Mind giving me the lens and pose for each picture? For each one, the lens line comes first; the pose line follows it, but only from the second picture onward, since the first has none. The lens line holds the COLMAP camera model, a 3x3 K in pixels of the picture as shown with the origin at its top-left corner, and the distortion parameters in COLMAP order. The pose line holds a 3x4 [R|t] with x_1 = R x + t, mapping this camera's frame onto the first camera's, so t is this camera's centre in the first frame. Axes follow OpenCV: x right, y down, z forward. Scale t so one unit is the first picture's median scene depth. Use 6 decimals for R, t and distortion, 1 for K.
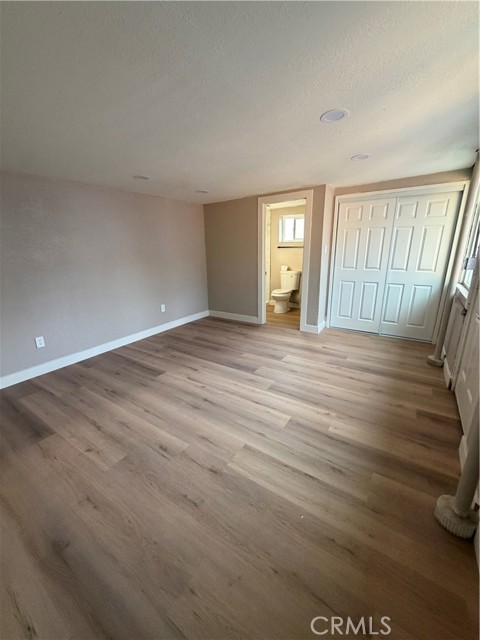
lens RADIAL K [[256.3, 0, 241.8], [0, 256.3, 320.1], [0, 0, 1]] dist [0.001514, -0.000106]
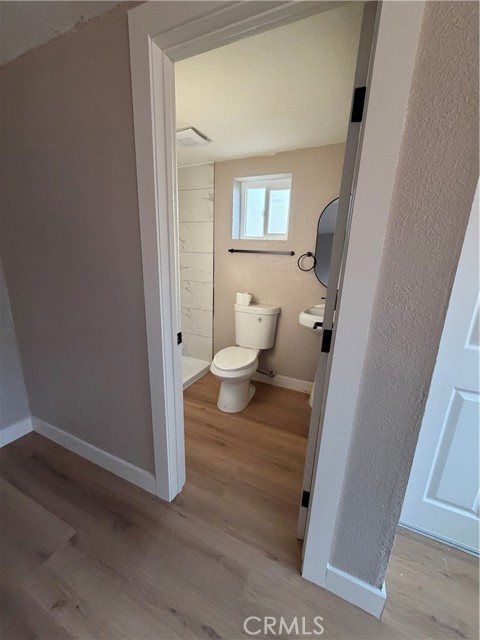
lens RADIAL K [[256.3, 0, 240.8], [0, 256.3, 318.6], [0, 0, 1]] dist [0.001514, -0.000106]
pose [[0.986896, 0.013364, 0.160806, 0.163591], [-0.010239, 0.999743, -0.020247, -0.285233], [-0.161035, 0.018335, 0.986778, 1.016558]]
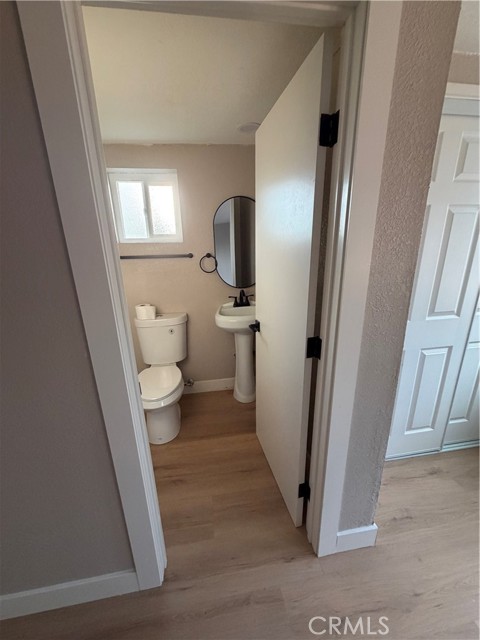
lens RADIAL K [[256.3, 0, 240.2], [0, 256.3, 318.7], [0, 0, 1]] dist [0.001514, -0.000106]
pose [[0.737651, -0.193642, 0.646818, 0.039225], [0.193718, 0.978412, 0.071992, -0.344969], [-0.646795, 0.072195, 0.759239, 1.109668]]
